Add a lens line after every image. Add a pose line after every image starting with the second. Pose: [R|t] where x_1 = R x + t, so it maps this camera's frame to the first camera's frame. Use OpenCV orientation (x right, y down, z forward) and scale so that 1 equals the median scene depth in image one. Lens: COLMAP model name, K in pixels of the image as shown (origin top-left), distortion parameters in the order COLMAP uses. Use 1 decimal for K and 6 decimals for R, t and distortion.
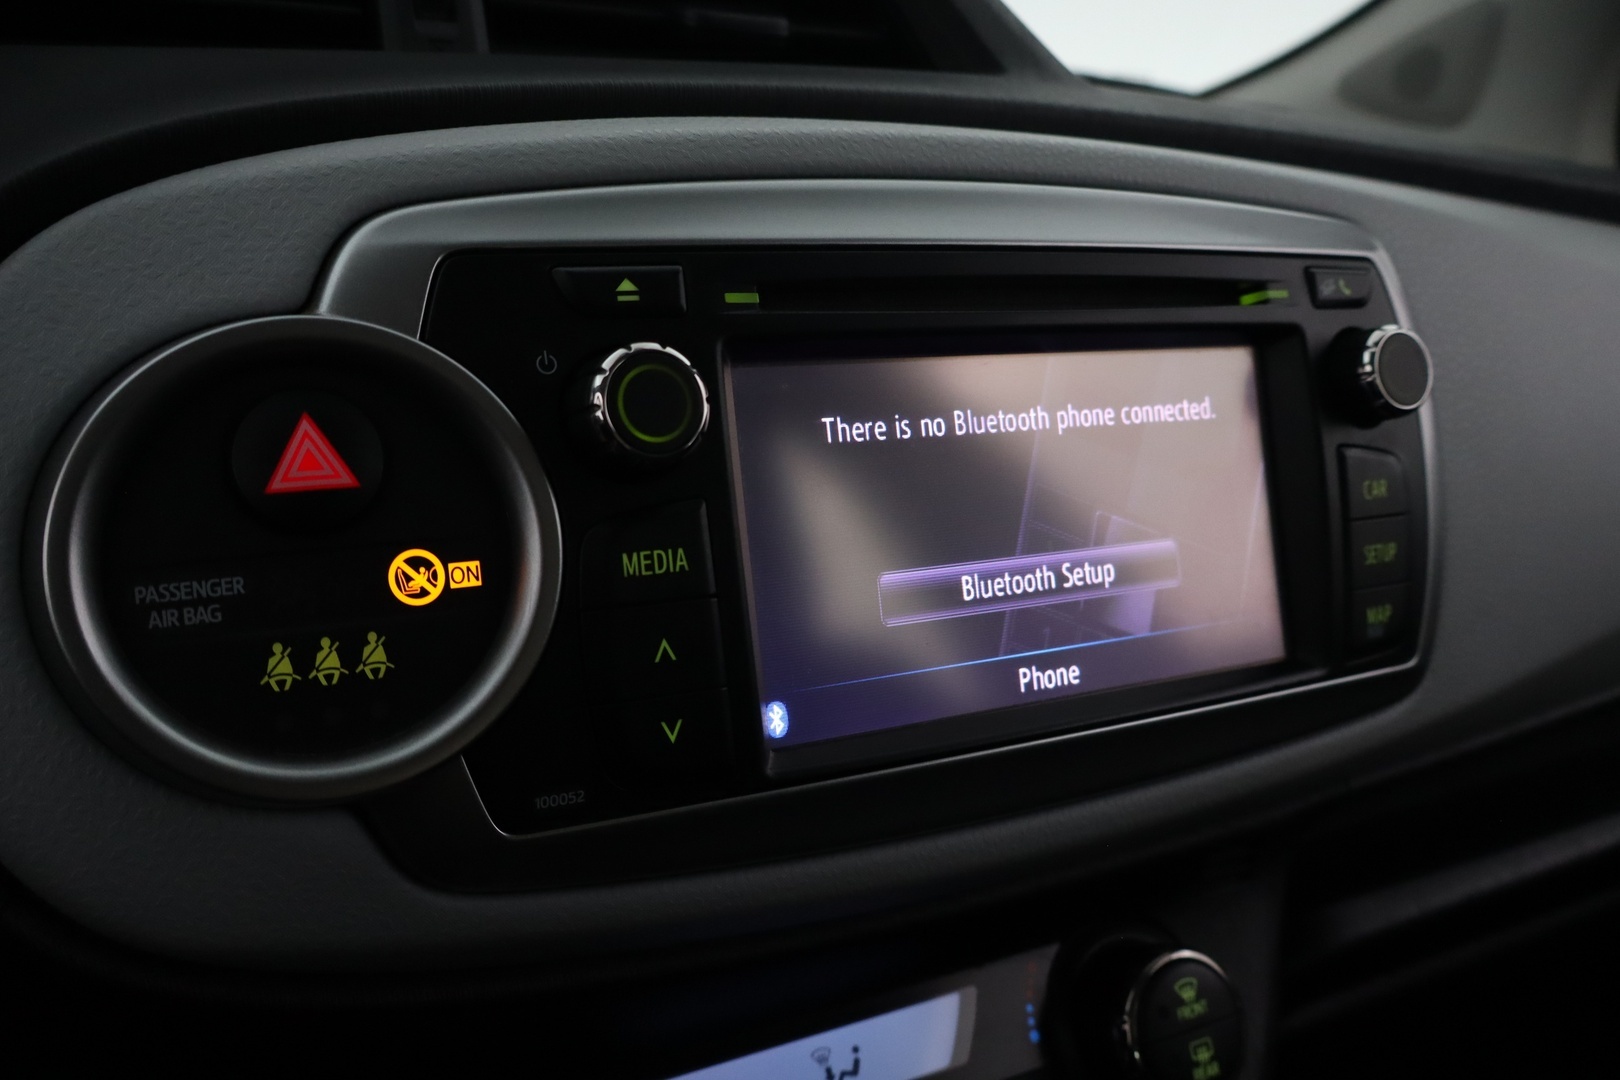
lens RADIAL K [[1358.4, 0, 811.3], [0, 1358.4, 540.0], [0, 0, 1]] dist [0.007706, 0.000734]
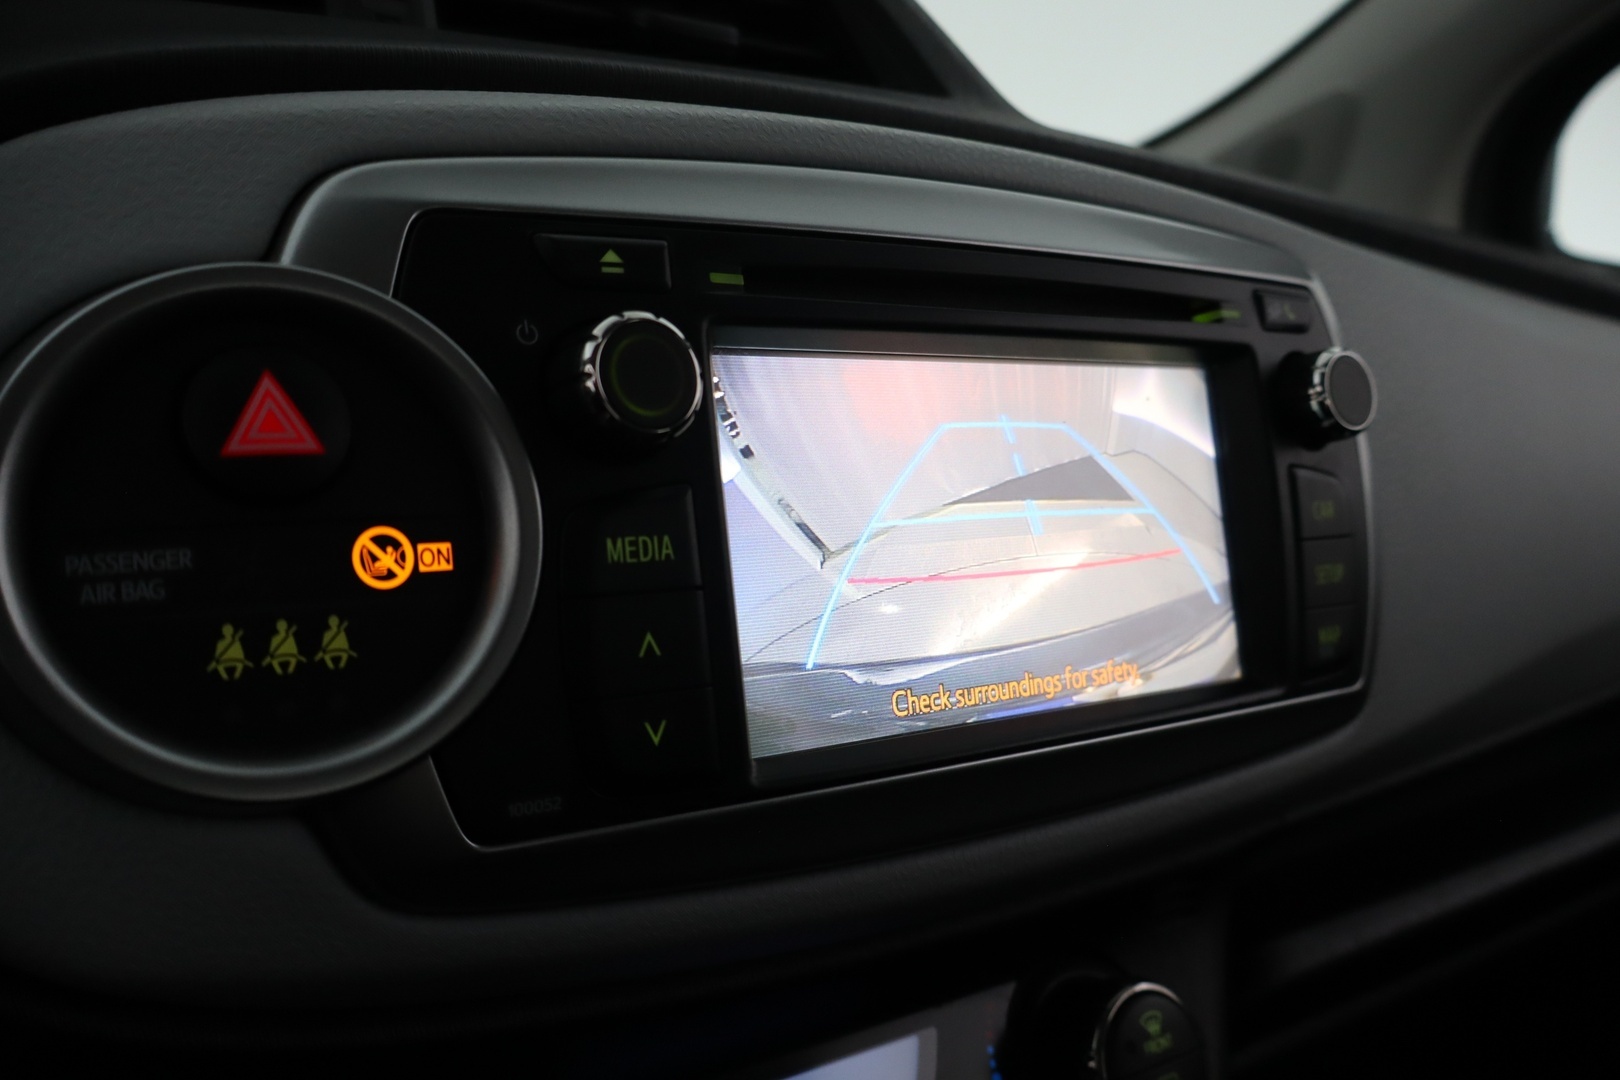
lens RADIAL K [[1358.4, 0, 809.6], [0, 1358.4, 539.7], [0, 0, 1]] dist [0.007706, 0.000734]
pose [[0.993423, 0.010183, 0.114052, -0.104360], [-0.002586, 0.997779, -0.066568, 0.070357], [-0.114476, 0.065835, 0.991242, 0.063920]]
